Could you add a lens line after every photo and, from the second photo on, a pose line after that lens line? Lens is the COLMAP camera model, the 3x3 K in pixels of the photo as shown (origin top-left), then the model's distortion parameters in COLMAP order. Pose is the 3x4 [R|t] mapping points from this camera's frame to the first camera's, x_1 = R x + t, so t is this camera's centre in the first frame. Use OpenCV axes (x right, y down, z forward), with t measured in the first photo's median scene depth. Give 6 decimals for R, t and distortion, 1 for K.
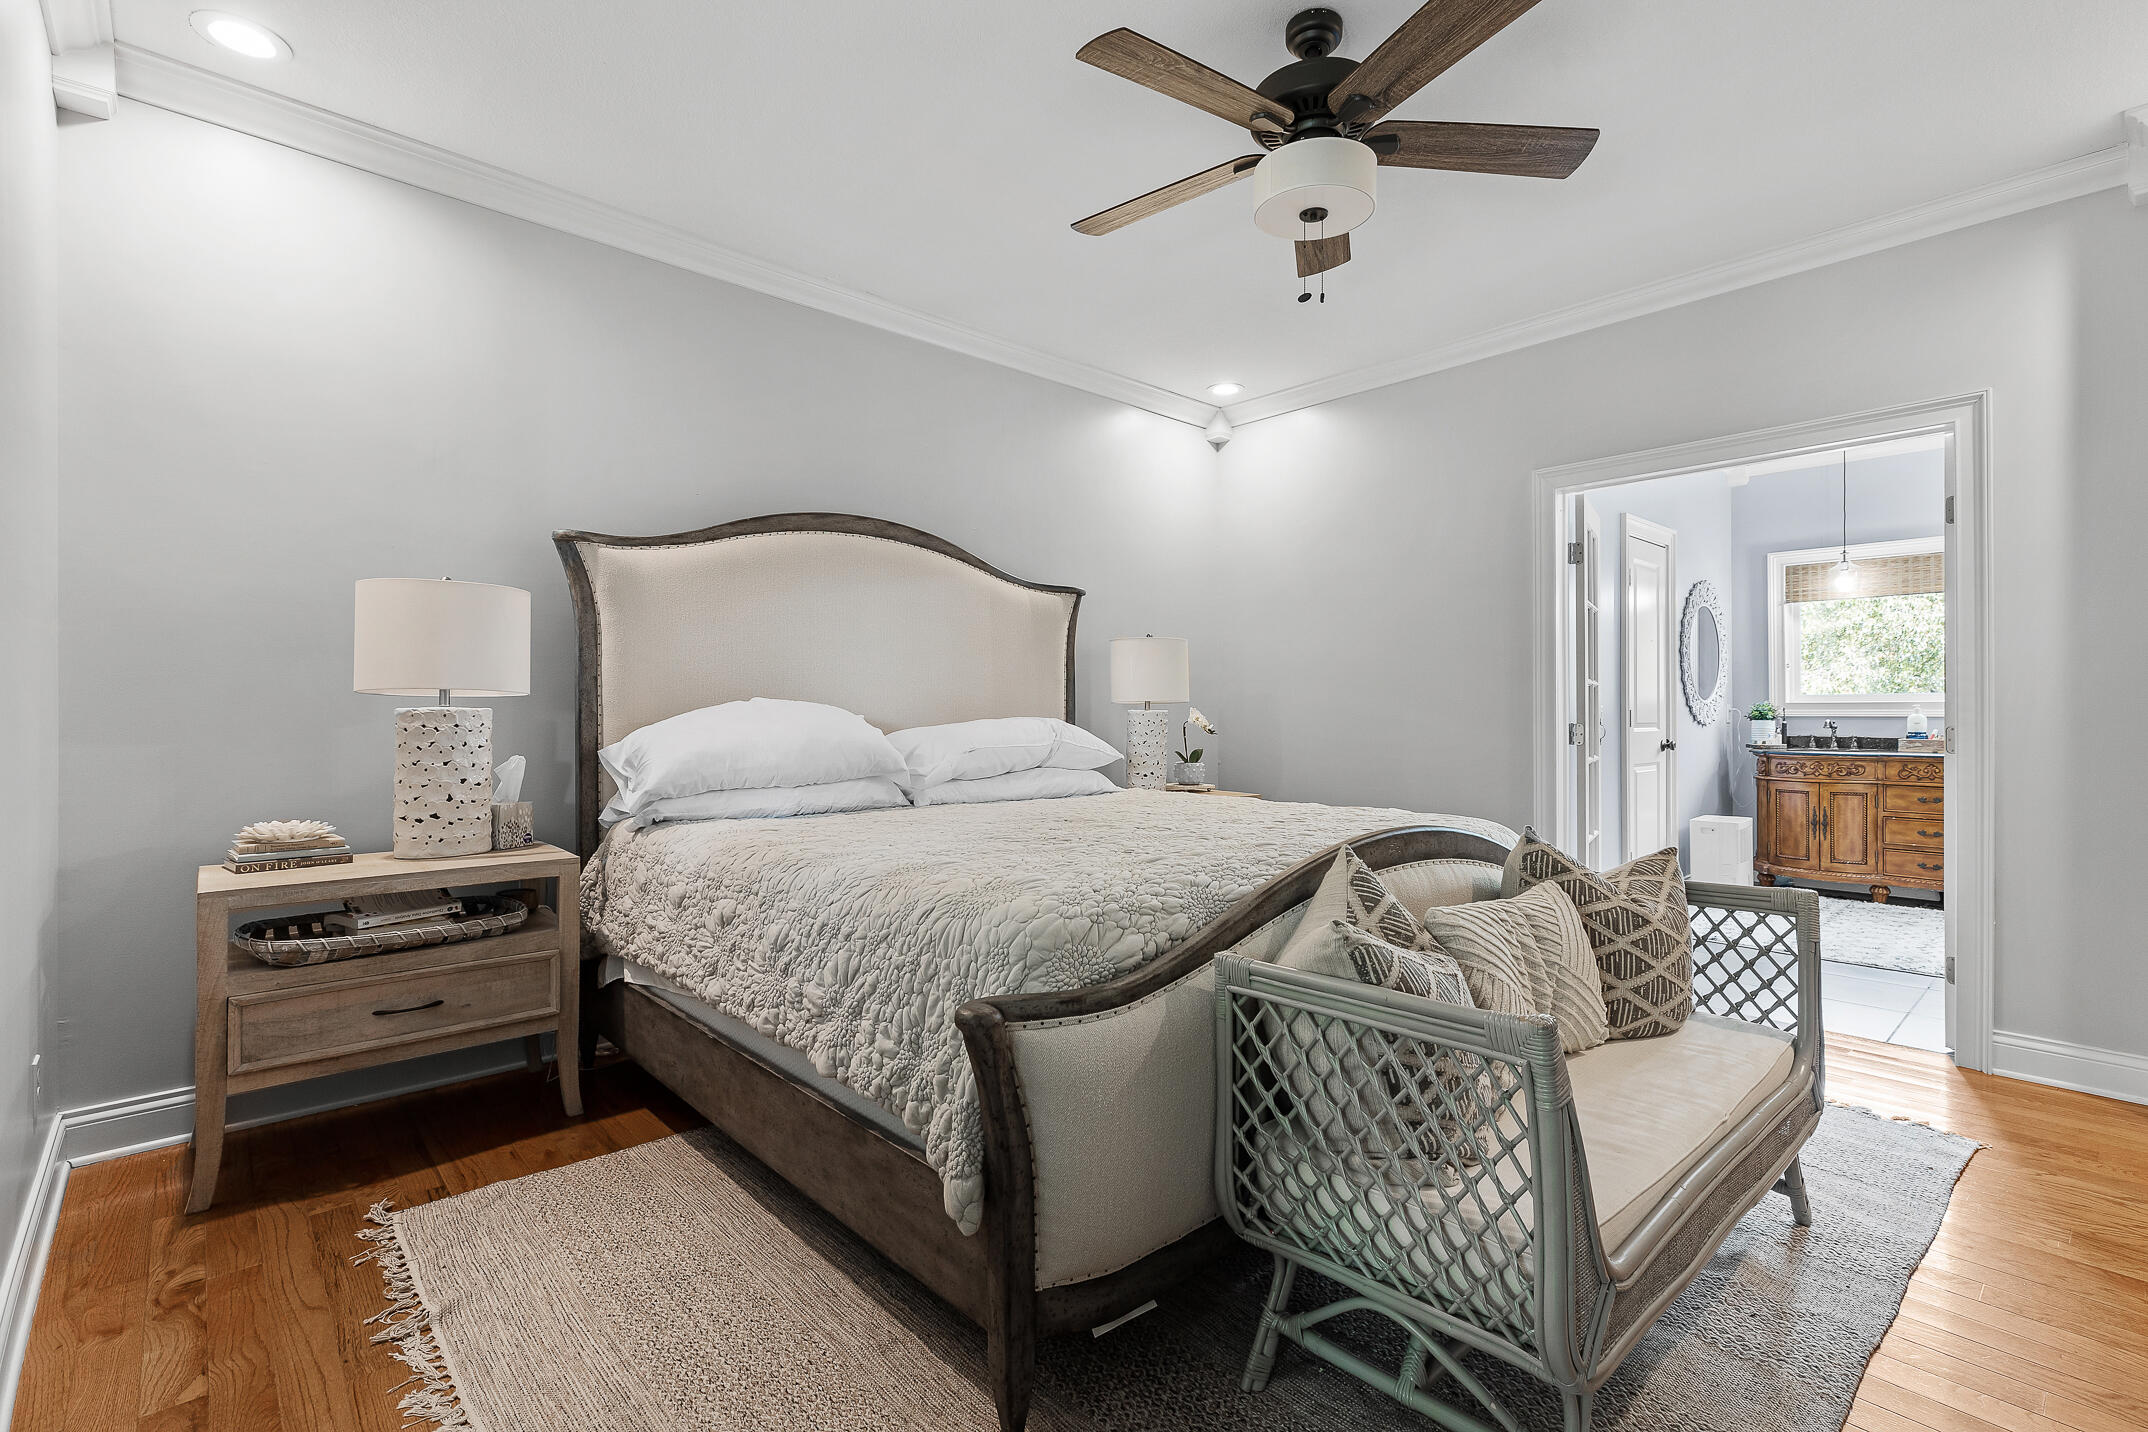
lens RADIAL K [[993.3, 0, 1076.1], [0, 993.3, 699.8], [0, 0, 1]] dist [0.001458, 0.000178]
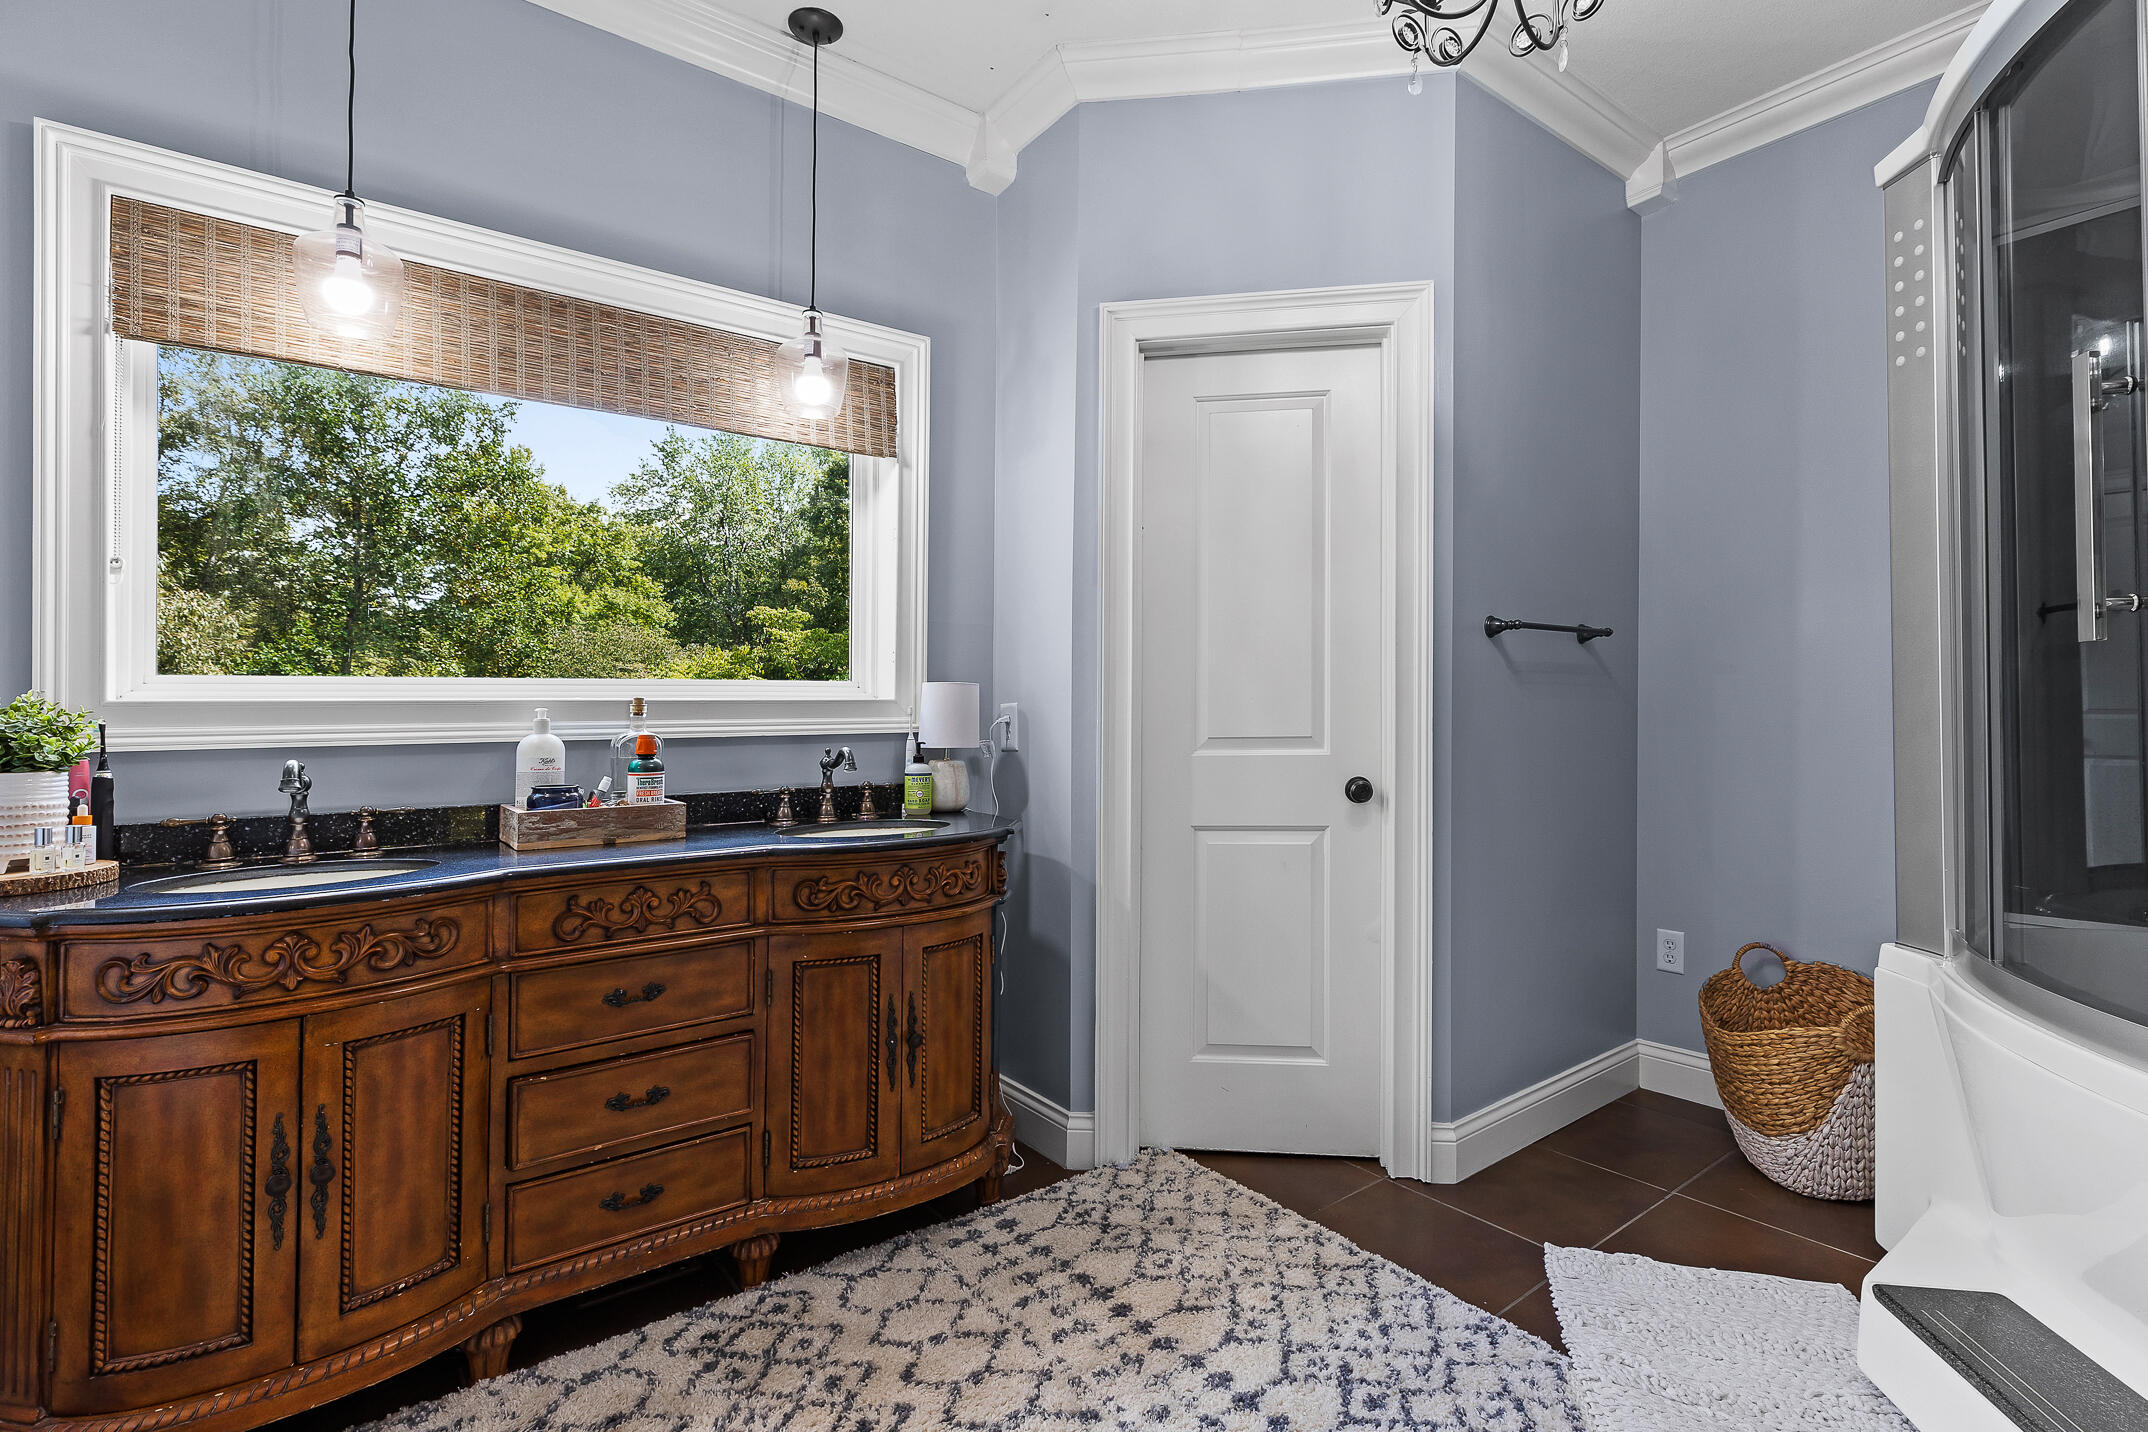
lens RADIAL K [[993.3, 0, 1076.1], [0, 993.3, 699.8], [0, 0, 1]] dist [0.001458, 0.000178]
pose [[0.083862, 0.012549, 0.996398, 0.508867], [-0.003042, 0.999919, -0.012337, 0.005910], [-0.996473, -0.001997, 0.083893, 0.778470]]
